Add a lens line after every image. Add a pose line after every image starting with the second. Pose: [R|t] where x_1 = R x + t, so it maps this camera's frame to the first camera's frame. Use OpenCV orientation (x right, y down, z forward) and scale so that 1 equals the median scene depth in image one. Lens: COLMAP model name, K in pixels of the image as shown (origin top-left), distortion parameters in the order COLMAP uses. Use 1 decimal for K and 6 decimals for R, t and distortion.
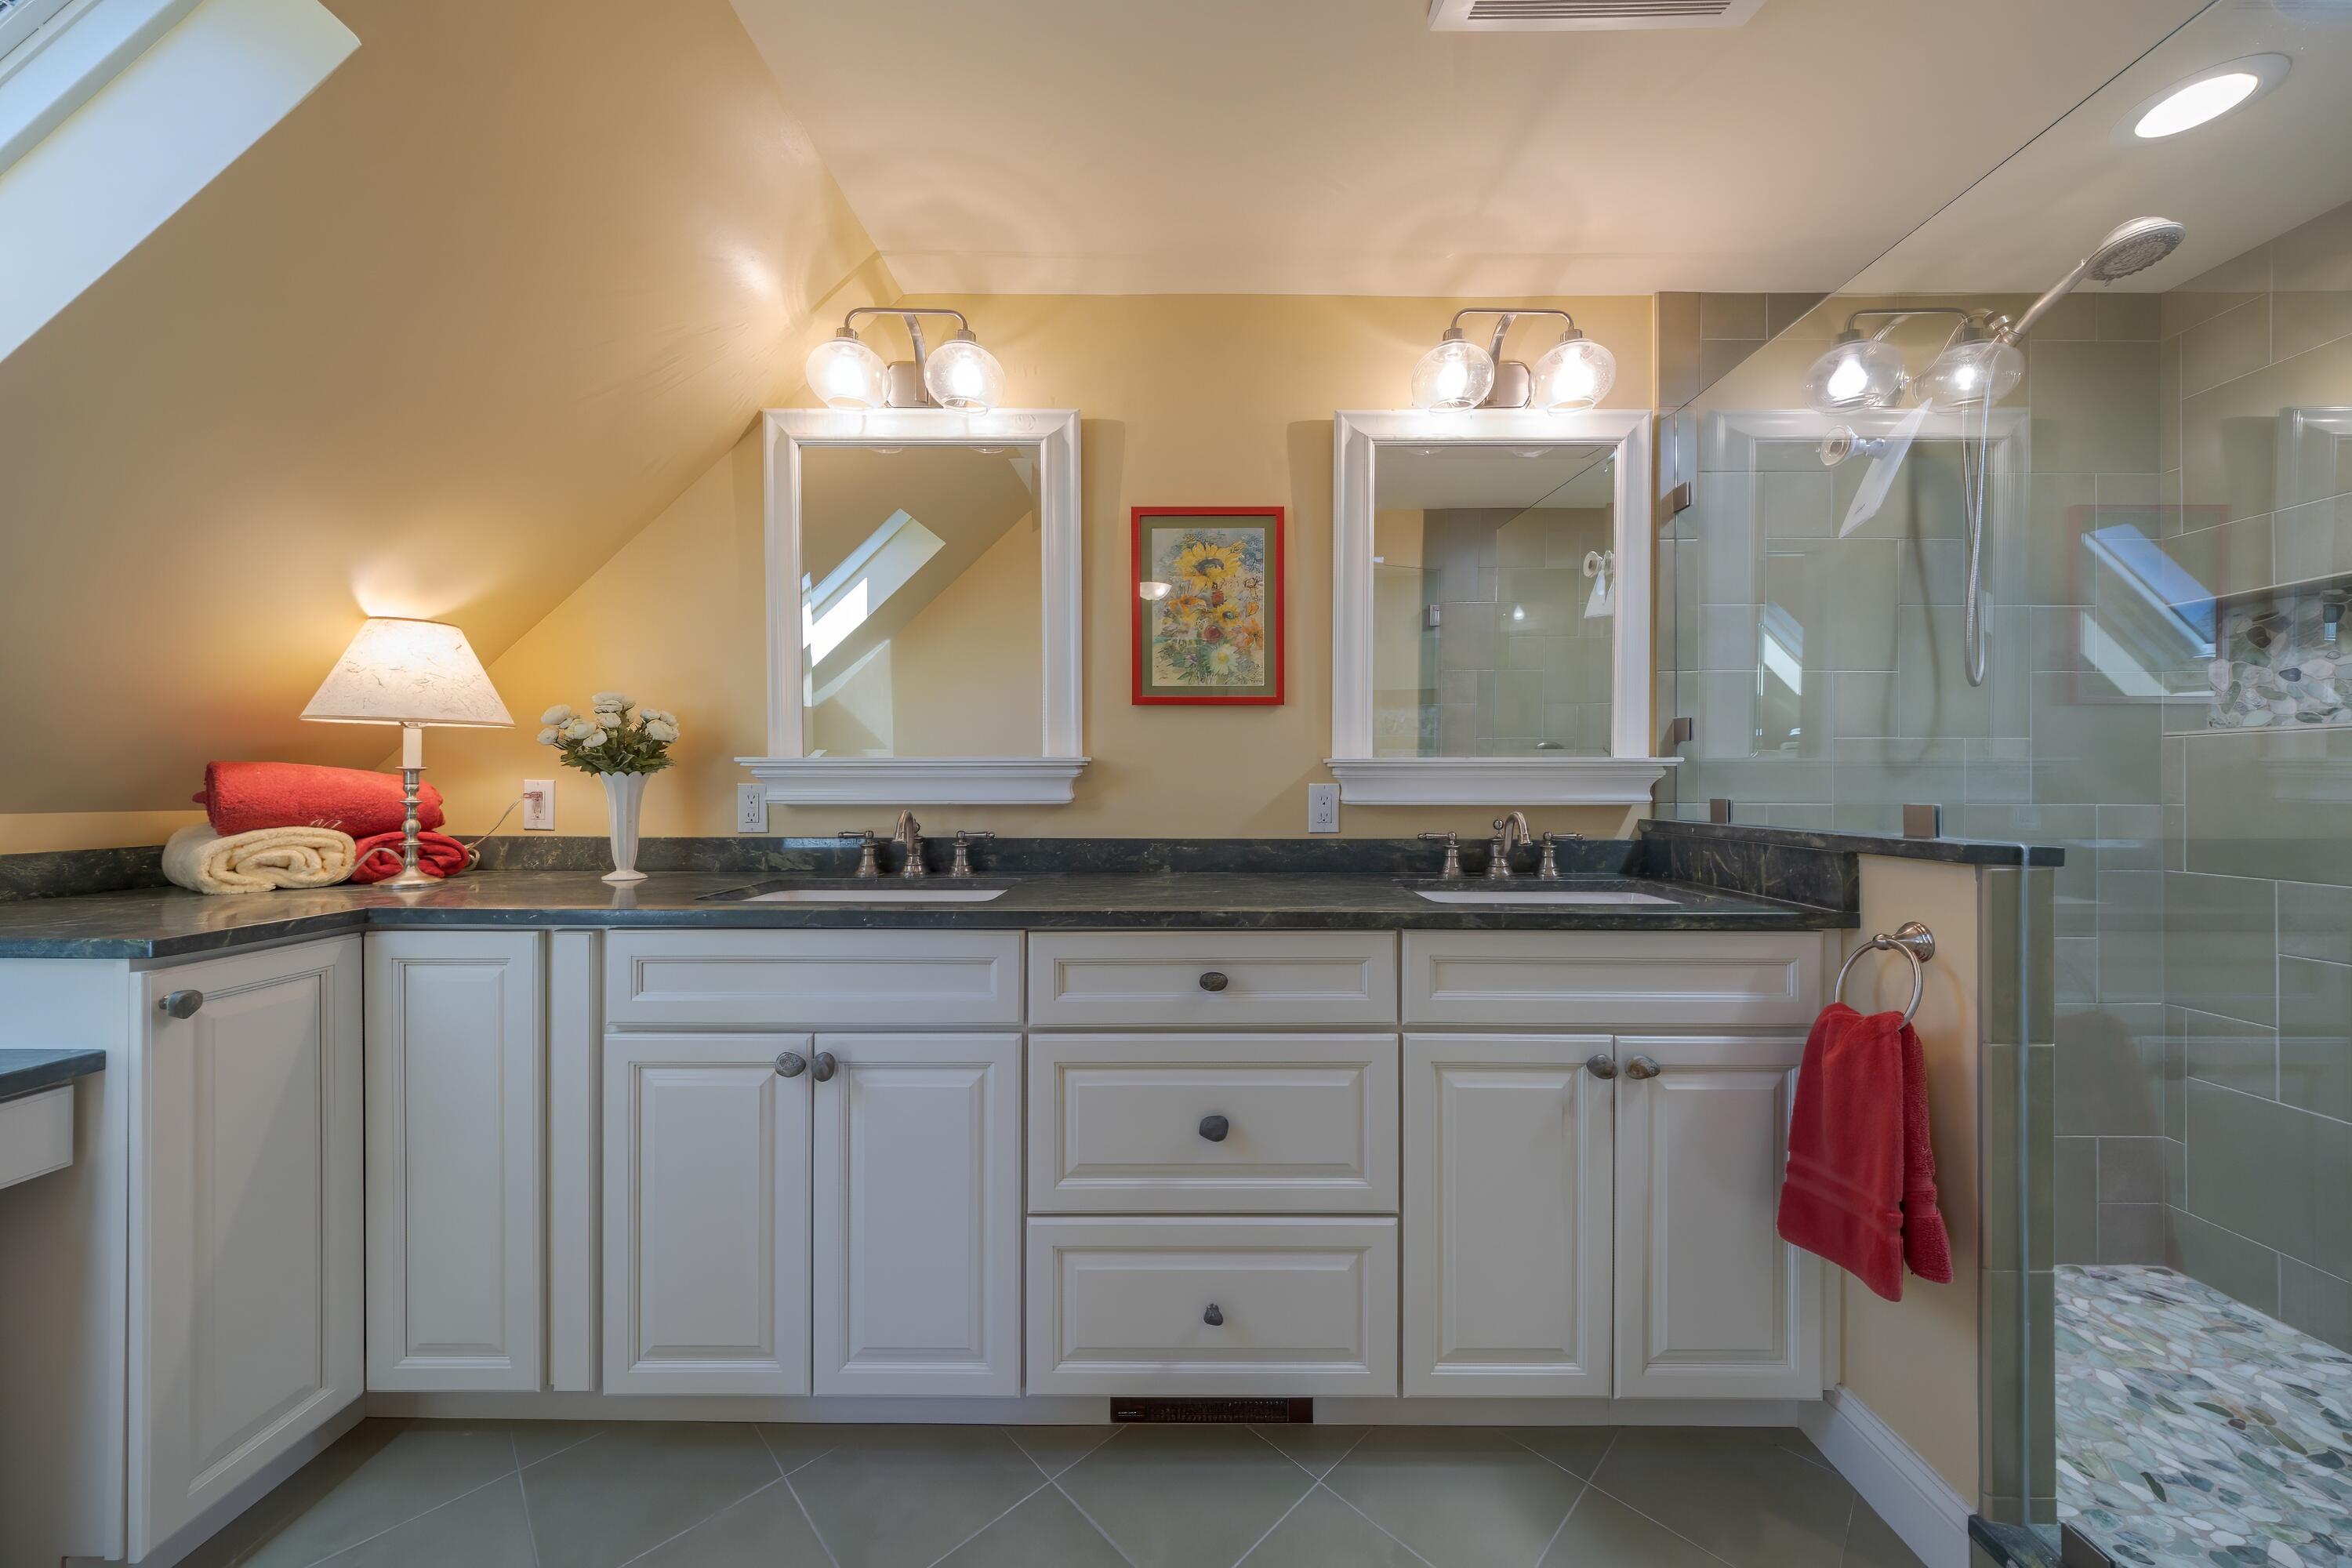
lens RADIAL K [[790.1, 0, 1176.0], [0, 790.1, 784.0], [0, 0, 1]] dist [0.000183, 0.000009]
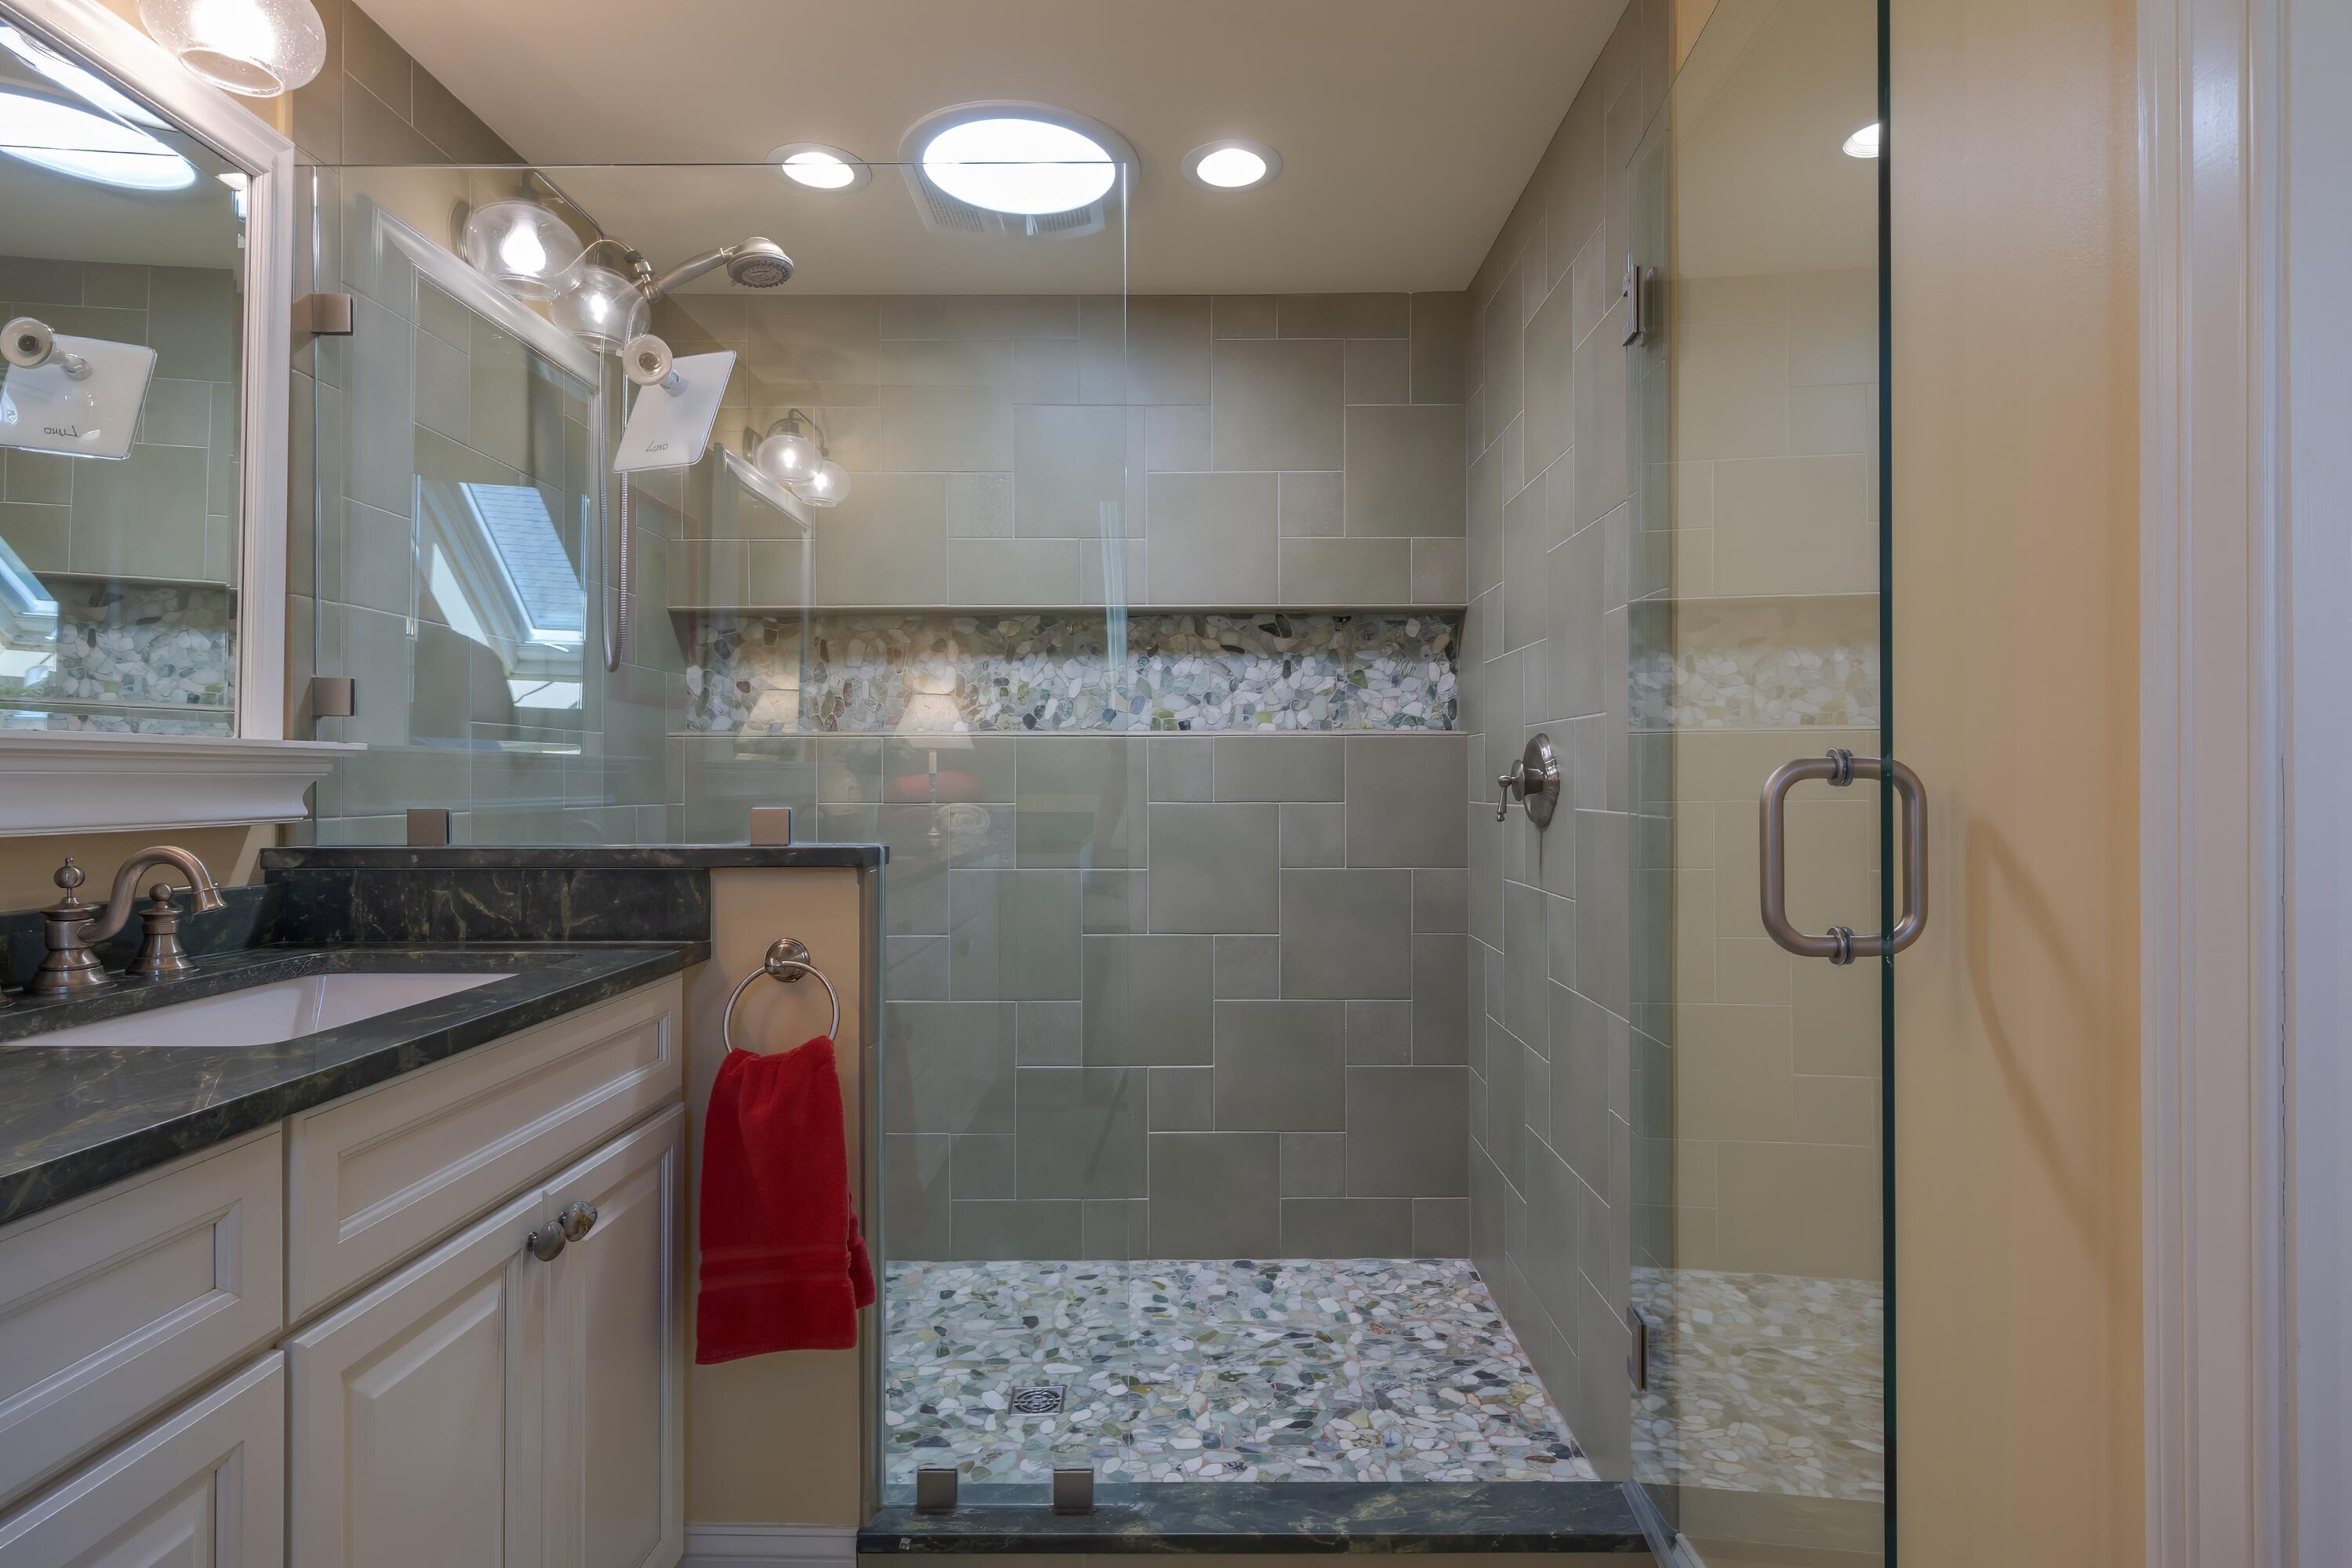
lens RADIAL K [[1222.9, 0, 1176.0], [0, 1222.9, 784.0], [0, 0, 1]] dist [-0.000392, 0.000338]
pose [[-0.000014, -0.002909, 0.999996, -0.372655], [0.002219, 0.999993, 0.002909, -0.004101], [-0.999998, 0.002219, -0.000008, 0.444426]]
